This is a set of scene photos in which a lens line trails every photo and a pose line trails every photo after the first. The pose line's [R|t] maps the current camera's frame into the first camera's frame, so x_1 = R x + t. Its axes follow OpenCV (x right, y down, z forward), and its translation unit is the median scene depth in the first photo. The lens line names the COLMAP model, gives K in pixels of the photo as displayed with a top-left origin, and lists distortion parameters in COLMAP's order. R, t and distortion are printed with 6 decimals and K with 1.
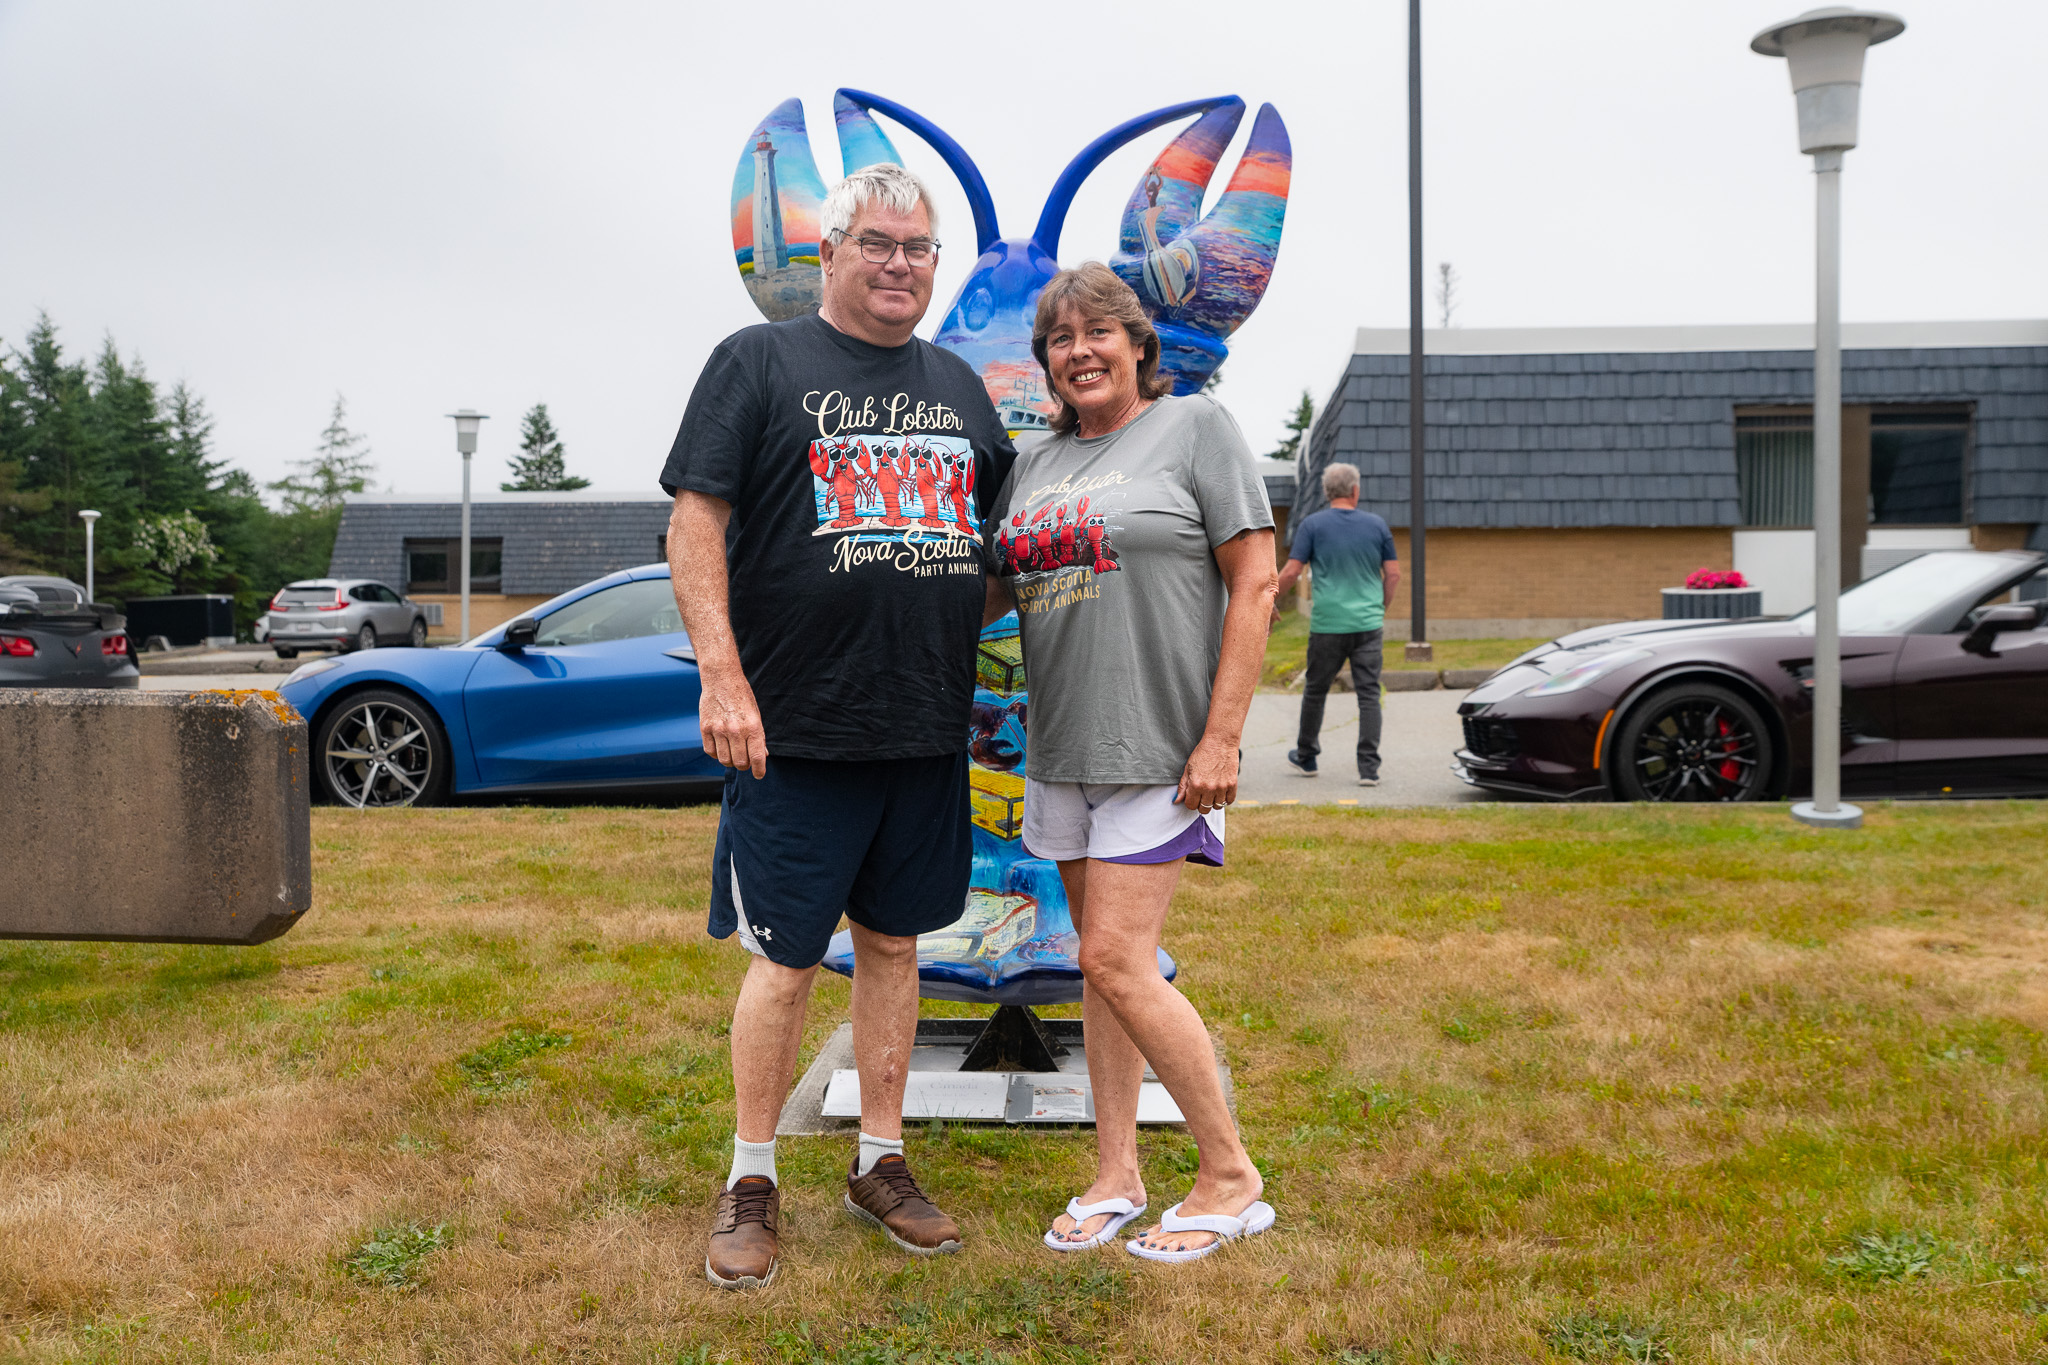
lens RADIAL K [[1892.9, 0, 1072.4], [0, 1892.9, 652.9], [0, 0, 1]] dist [-0.046381, 0.133449]
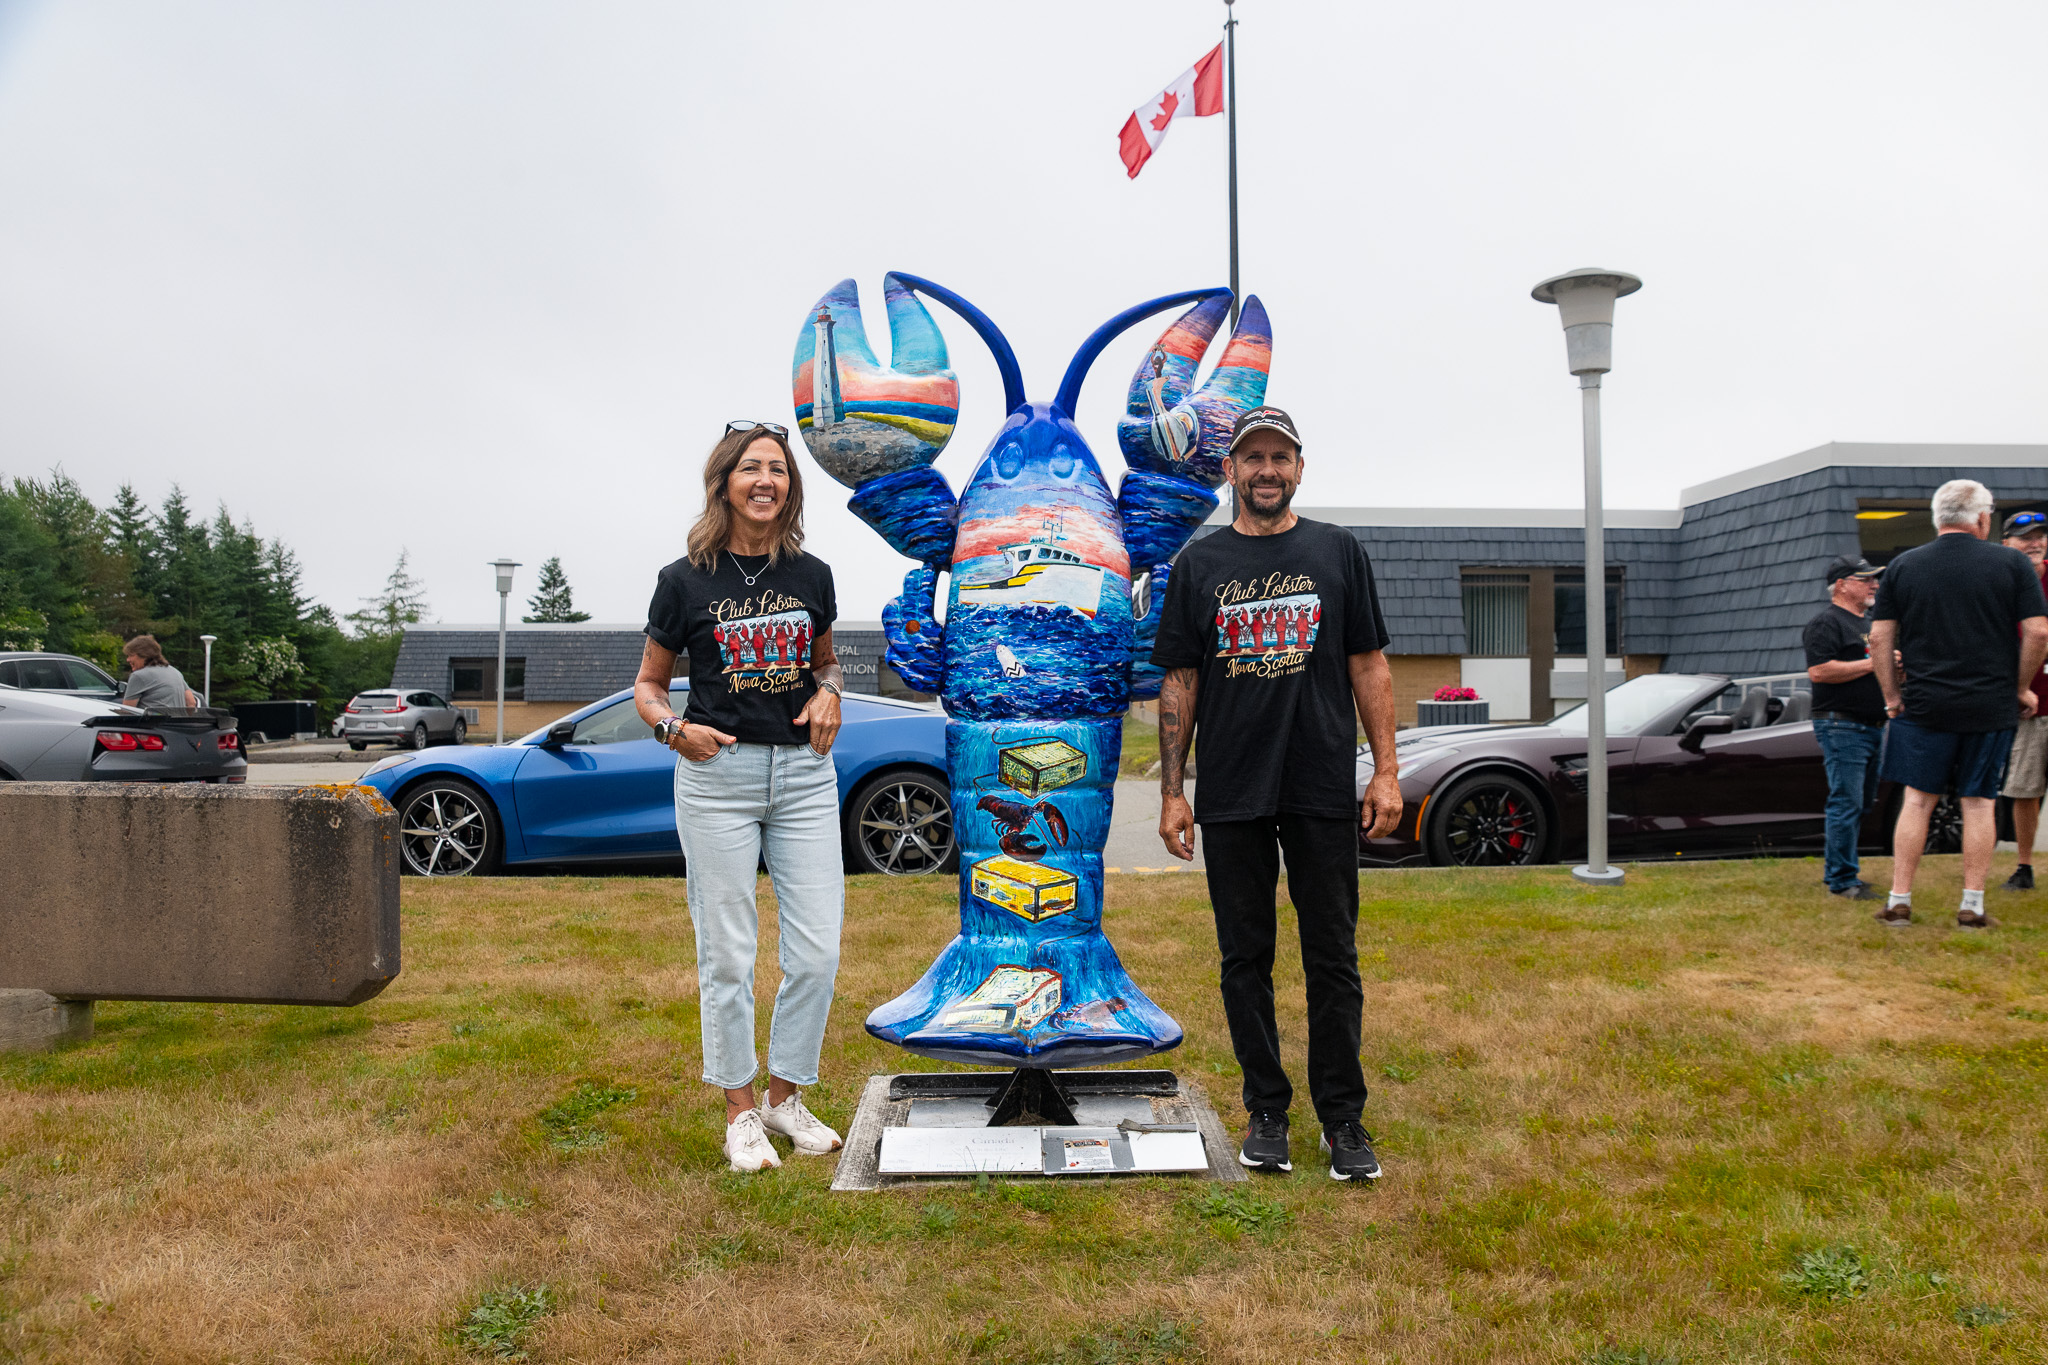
lens RADIAL K [[1406.6, 0, 1096.2], [0, 1406.6, 685.8], [0, 0, 1]] dist [-0.120960, 0.086621]
pose [[0.994876, 0.004569, 0.100998, -0.059744], [-0.000218, 0.999073, -0.043045, -0.005141], [-0.101101, 0.042803, 0.993955, 0.106478]]
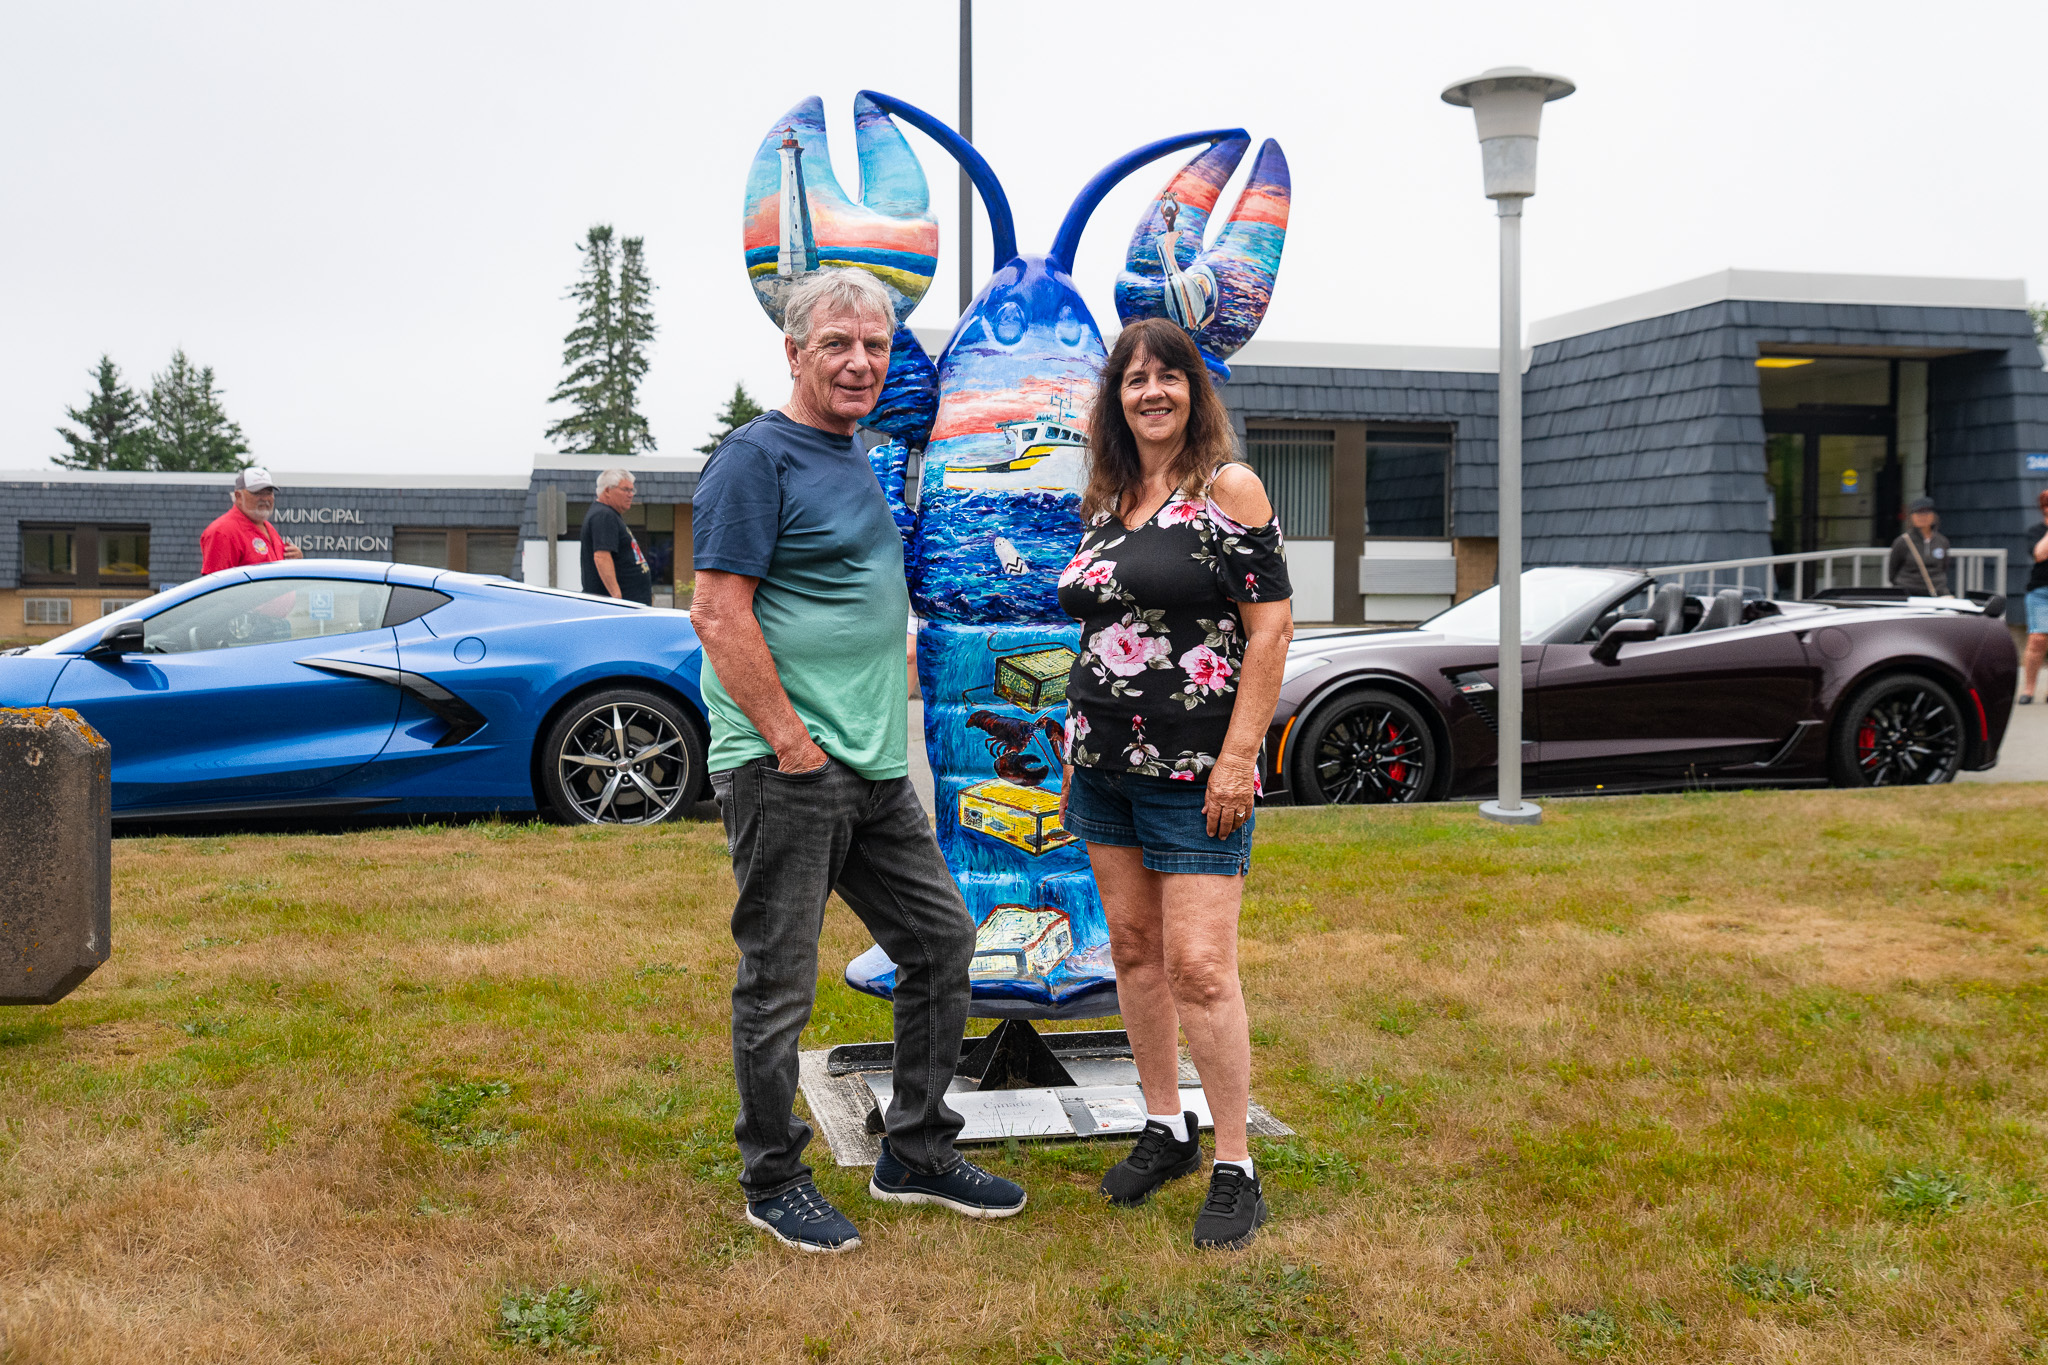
lens RADIAL K [[1968.3, 0, 1067.4], [0, 1968.3, 627.5], [0, 0, 1]] dist [-0.040421, 0.107049]
pose [[0.957414, 0.004350, 0.288685, -0.228692], [-0.000164, 0.999895, -0.014524, -0.004369], [-0.288718, 0.013859, 0.957314, -0.000406]]
